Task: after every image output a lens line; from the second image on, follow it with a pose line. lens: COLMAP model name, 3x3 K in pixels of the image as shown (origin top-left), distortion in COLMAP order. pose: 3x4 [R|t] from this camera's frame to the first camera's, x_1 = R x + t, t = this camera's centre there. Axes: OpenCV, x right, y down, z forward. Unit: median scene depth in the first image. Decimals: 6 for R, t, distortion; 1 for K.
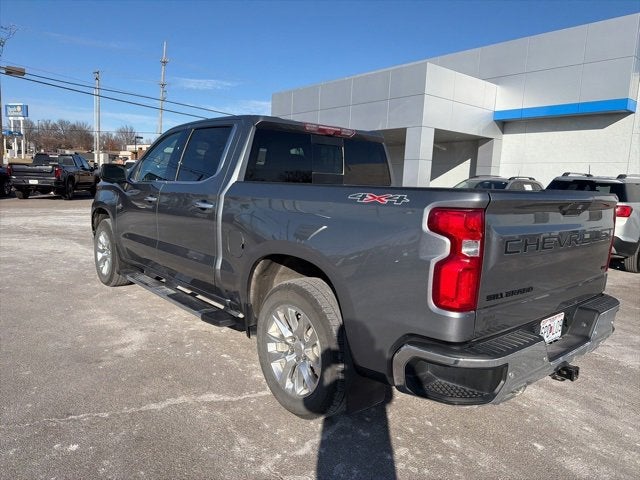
lens RADIAL K [[451.9, 0, 325.3], [0, 451.9, 240.0], [0, 0, 1]] dist [0.035093, -0.041882]
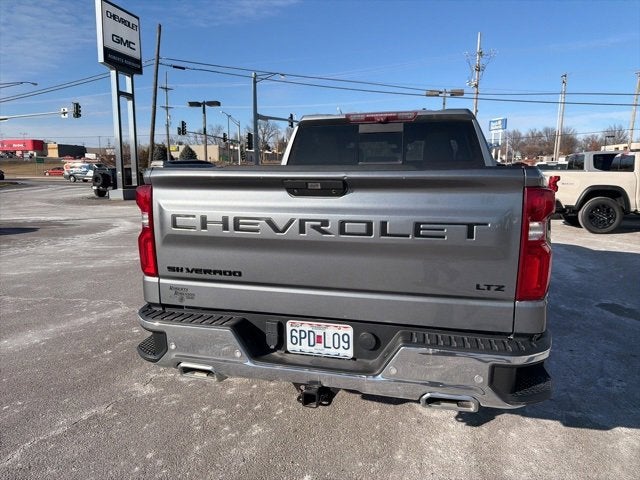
lens RADIAL K [[451.9, 0, 323.7], [0, 451.9, 241.5], [0, 0, 1]] dist [0.035093, -0.041882]
pose [[0.561532, 0.080827, -0.823498, 0.549449], [-0.086887, 0.995476, 0.038460, -0.003482], [0.822881, 0.049954, 0.566014, 0.264602]]
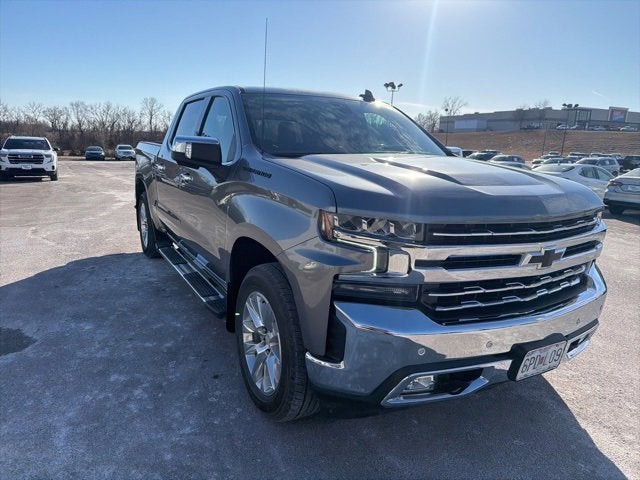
lens RADIAL K [[451.9, 0, 322.5], [0, 451.9, 240.5], [0, 0, 1]] dist [0.035093, -0.041882]
pose [[-0.976943, -0.117633, 0.178170, -0.355906], [-0.050719, 0.938504, 0.341522, -0.247329], [-0.207388, 0.324611, -0.922831, 1.672444]]
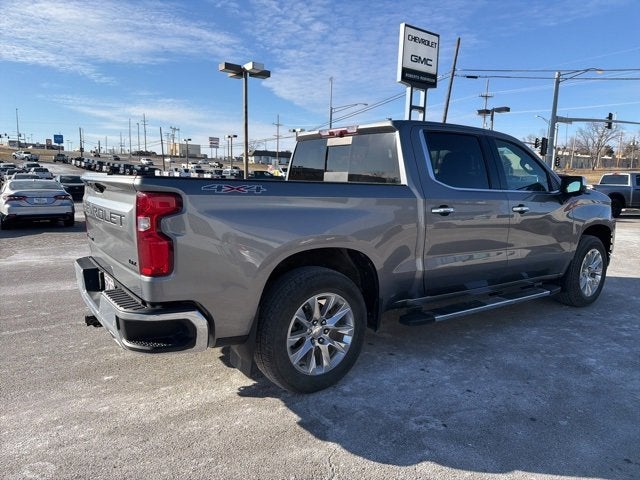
lens RADIAL K [[451.9, 0, 322.9], [0, 451.9, 243.6], [0, 0, 1]] dist [0.035093, -0.041882]
pose [[-0.088644, 0.100471, -0.990983, 0.791046], [-0.159219, 0.980678, 0.113668, -0.071029], [0.983256, 0.167860, -0.070935, 0.785309]]
